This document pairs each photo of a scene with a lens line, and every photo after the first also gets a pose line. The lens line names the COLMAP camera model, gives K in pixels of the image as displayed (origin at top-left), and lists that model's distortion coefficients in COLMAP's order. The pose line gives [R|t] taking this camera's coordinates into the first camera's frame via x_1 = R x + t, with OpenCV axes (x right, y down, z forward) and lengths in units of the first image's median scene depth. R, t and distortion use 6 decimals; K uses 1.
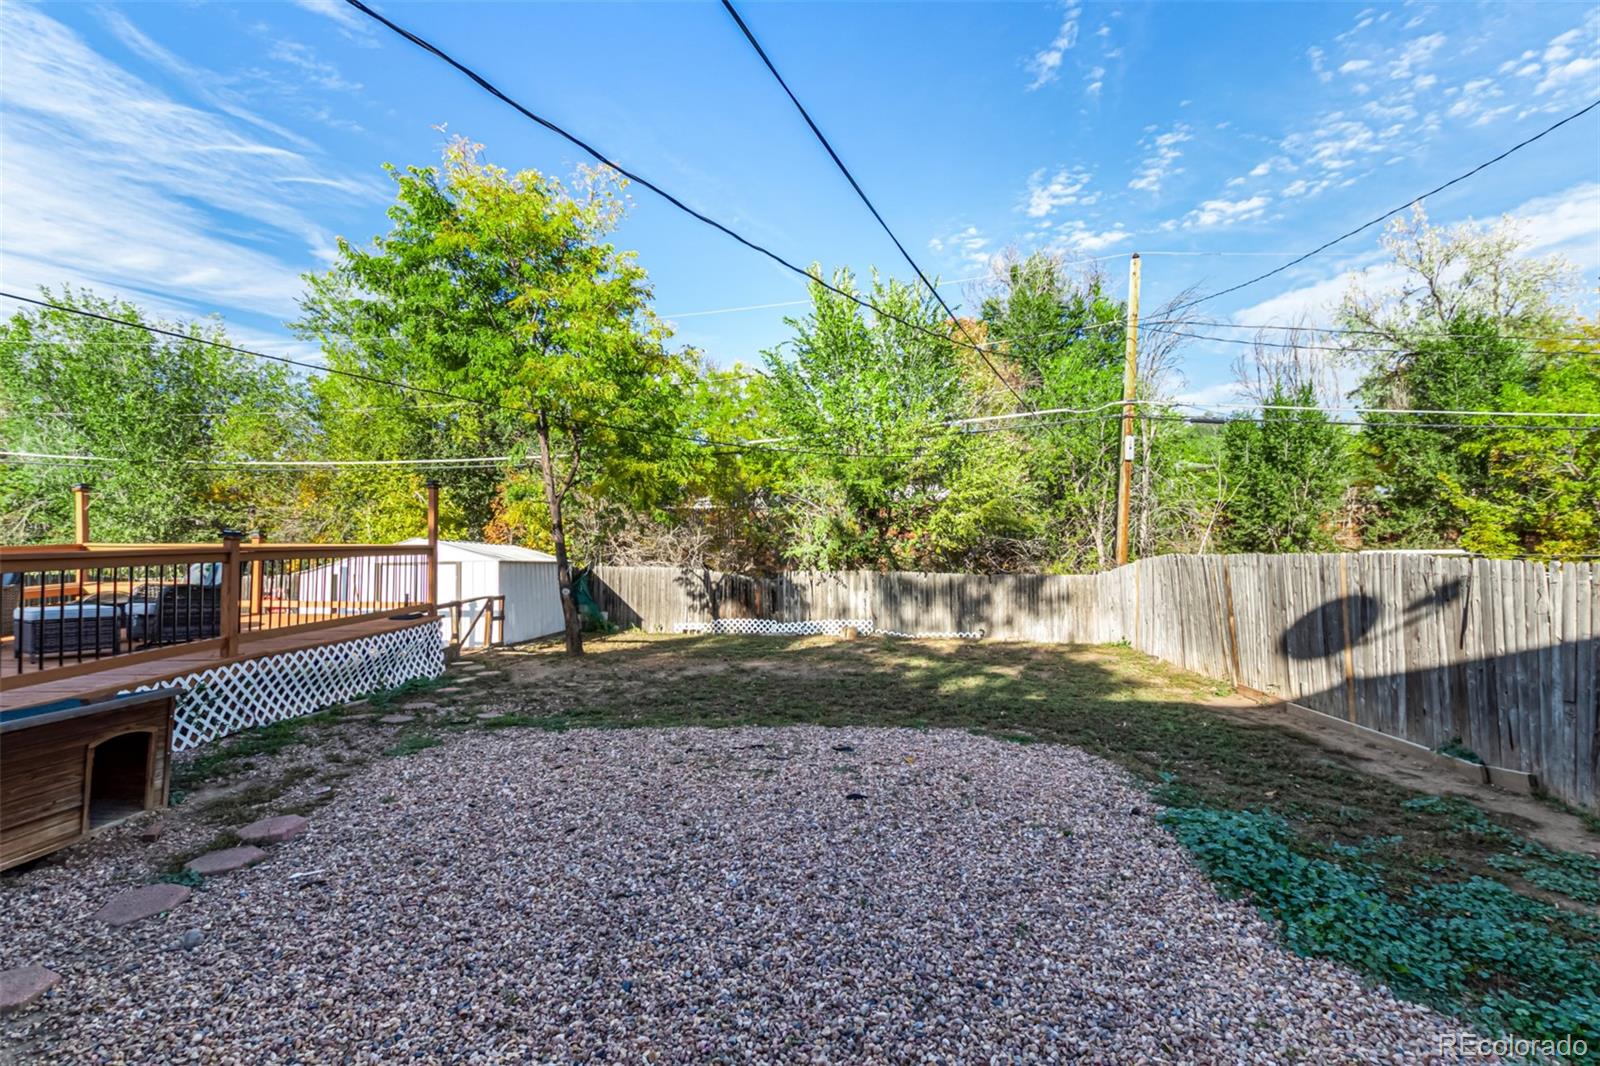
lens RADIAL K [[722.4, 0, 784.5], [0, 722.4, 541.3], [0, 0, 1]] dist [0.000529, -0.000271]
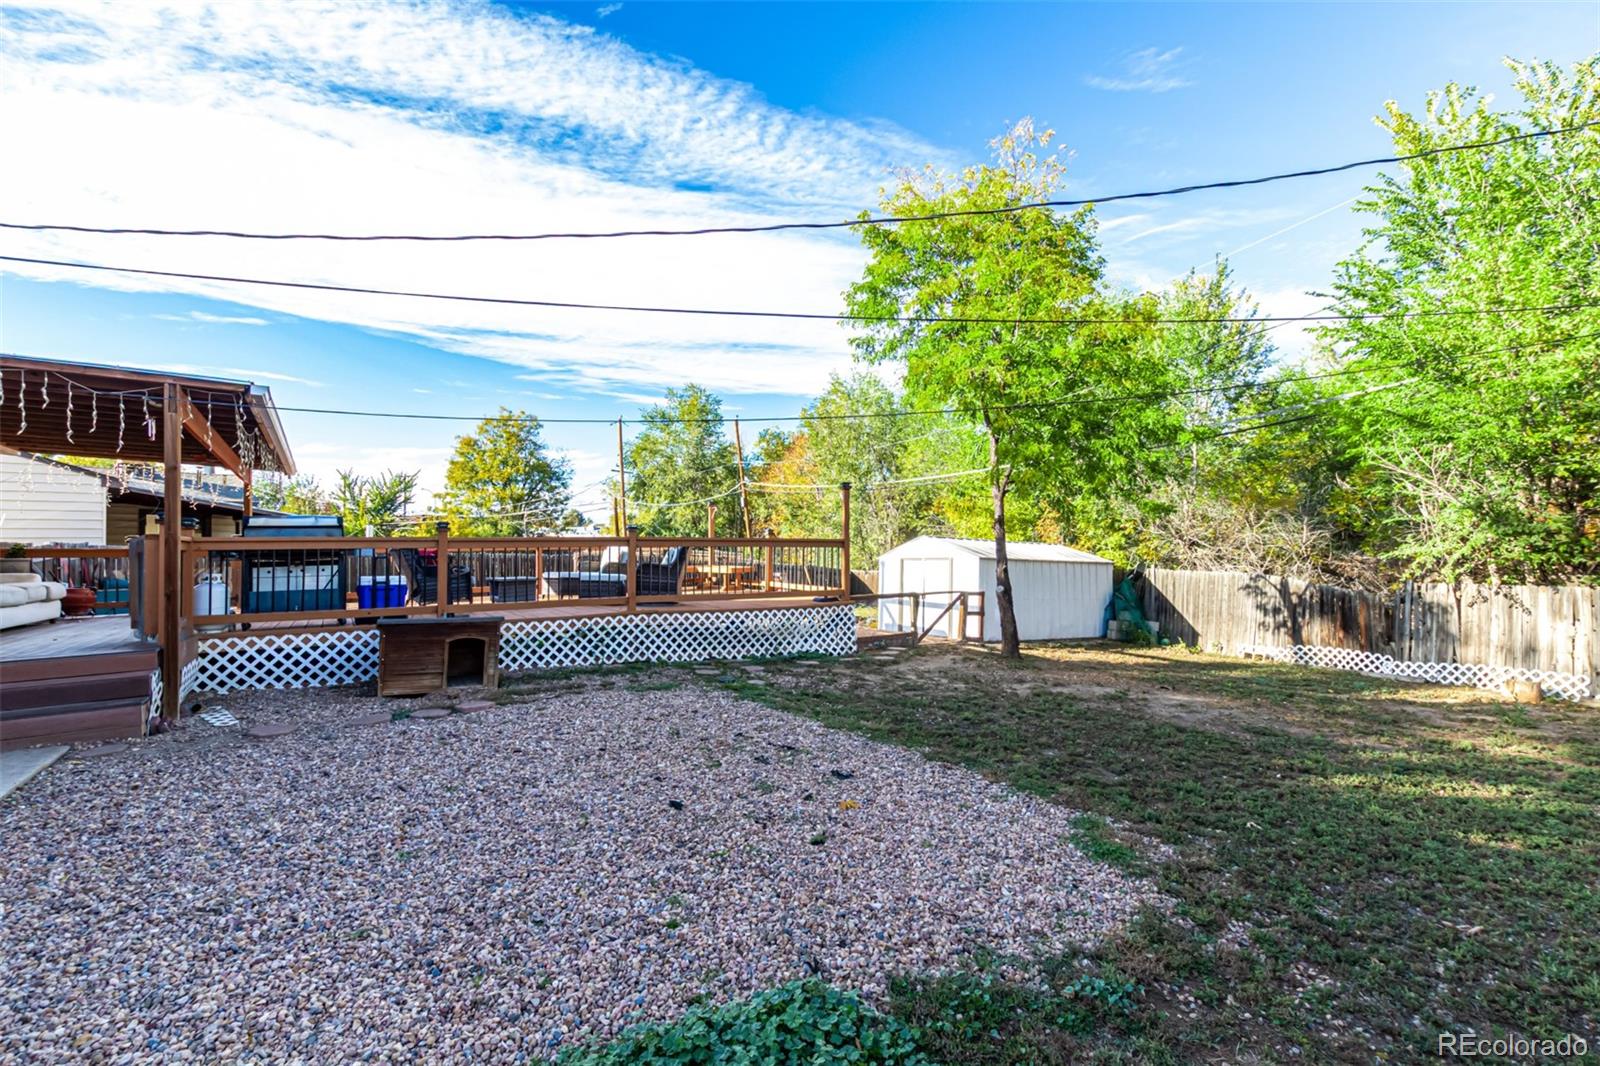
lens RADIAL K [[722.4, 0, 784.5], [0, 722.4, 541.3], [0, 0, 1]] dist [0.000529, -0.000271]
pose [[0.545619, -0.007679, -0.837998, 0.241693], [-0.001284, 0.999949, -0.010000, 0.011980], [0.838033, 0.006532, 0.545581, 0.169680]]
